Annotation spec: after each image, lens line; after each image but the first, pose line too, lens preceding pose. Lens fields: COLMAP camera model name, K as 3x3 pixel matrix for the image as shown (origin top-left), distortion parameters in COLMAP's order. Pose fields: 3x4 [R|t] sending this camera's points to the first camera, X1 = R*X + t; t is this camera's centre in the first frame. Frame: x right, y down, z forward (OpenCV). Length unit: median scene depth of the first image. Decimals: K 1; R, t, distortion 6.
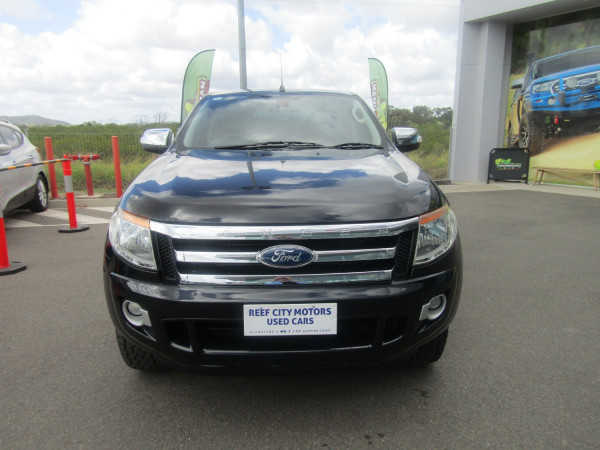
lens RADIAL K [[440.4, 0, 300.0], [0, 440.4, 225.0], [0, 0, 1]] dist [0.007568, 0.002113]
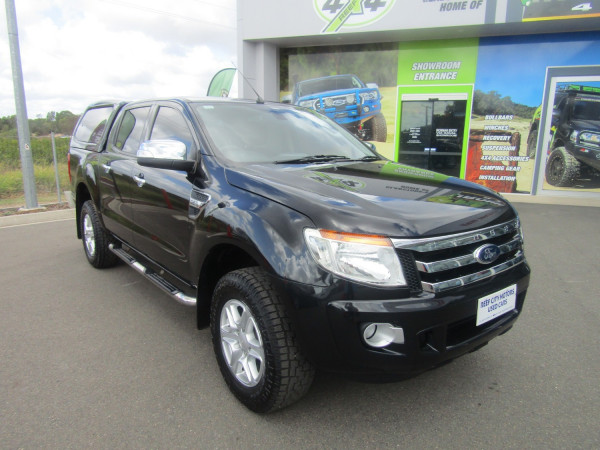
lens RADIAL K [[440.4, 0, 300.0], [0, 440.4, 225.0], [0, 0, 1]] dist [0.007568, 0.002113]
pose [[0.807490, -0.098440, 0.581609, -0.212633], [0.103984, 0.994291, 0.023920, -0.016748], [-0.580643, 0.041163, 0.813117, 0.056008]]
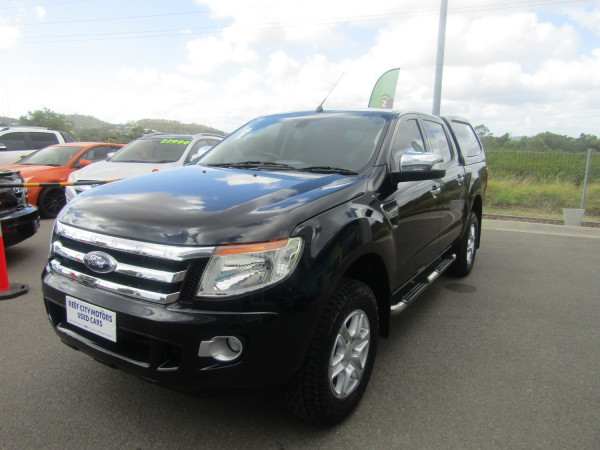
lens RADIAL K [[440.4, 0, 300.0], [0, 440.4, 225.0], [0, 0, 1]] dist [0.007568, 0.002113]
pose [[0.825642, 0.127545, -0.549589, 0.189506], [-0.146657, 0.989144, 0.009233, -0.020296], [0.544801, 0.072978, 0.835384, 0.062836]]
